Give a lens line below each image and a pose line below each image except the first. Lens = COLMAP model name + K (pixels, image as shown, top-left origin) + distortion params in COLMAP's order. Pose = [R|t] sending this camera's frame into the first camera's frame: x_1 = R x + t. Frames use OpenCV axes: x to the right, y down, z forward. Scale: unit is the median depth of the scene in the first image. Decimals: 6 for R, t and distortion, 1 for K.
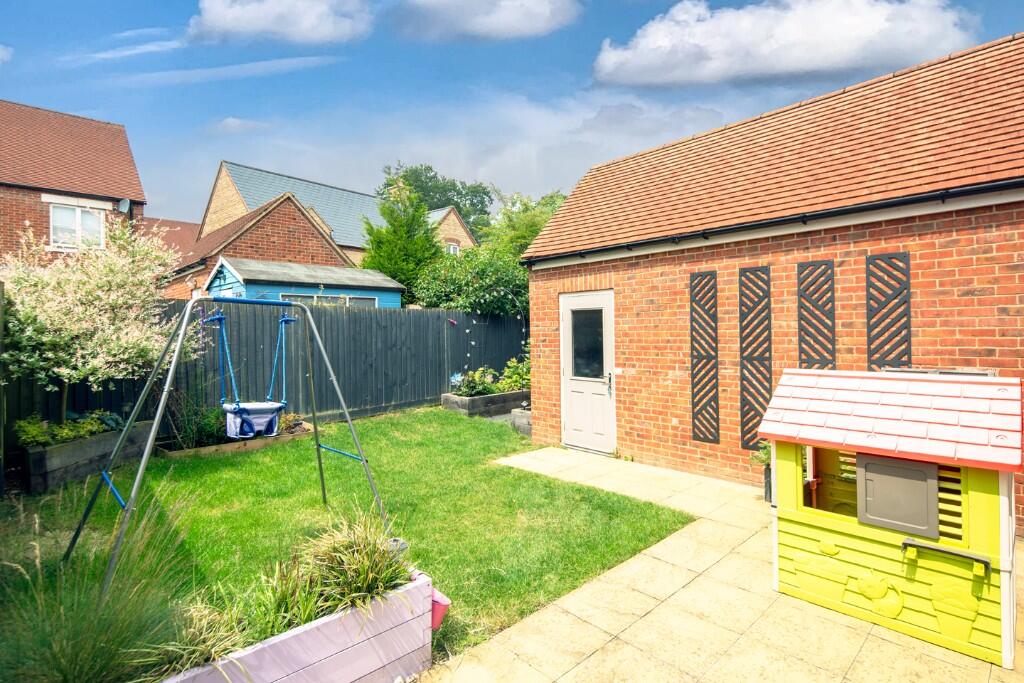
lens RADIAL K [[499.0, 0, 512.4], [0, 499.0, 337.3], [0, 0, 1]] dist [0.000152, -0.000363]
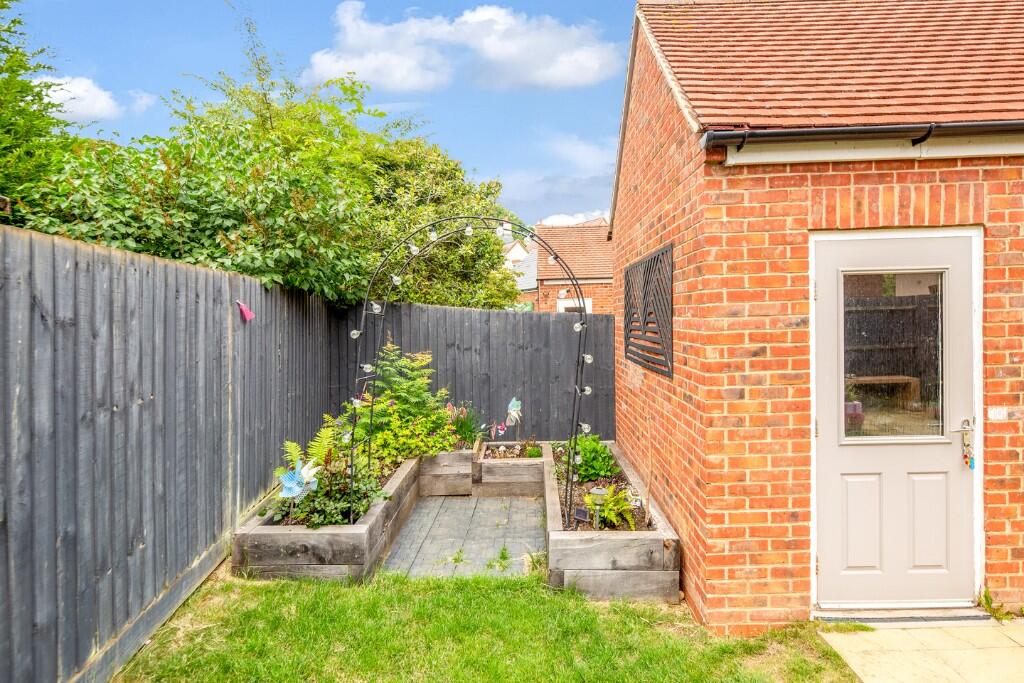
lens RADIAL K [[499.0, 0, 504.3], [0, 499.0, 319.1], [0, 0, 1]] dist [0.000152, -0.000363]
pose [[0.687475, -0.005169, 0.726190, -0.347684], [0.028805, 0.999382, -0.020155, -0.016461], [-0.725637, 0.034774, 0.687199, 0.882162]]
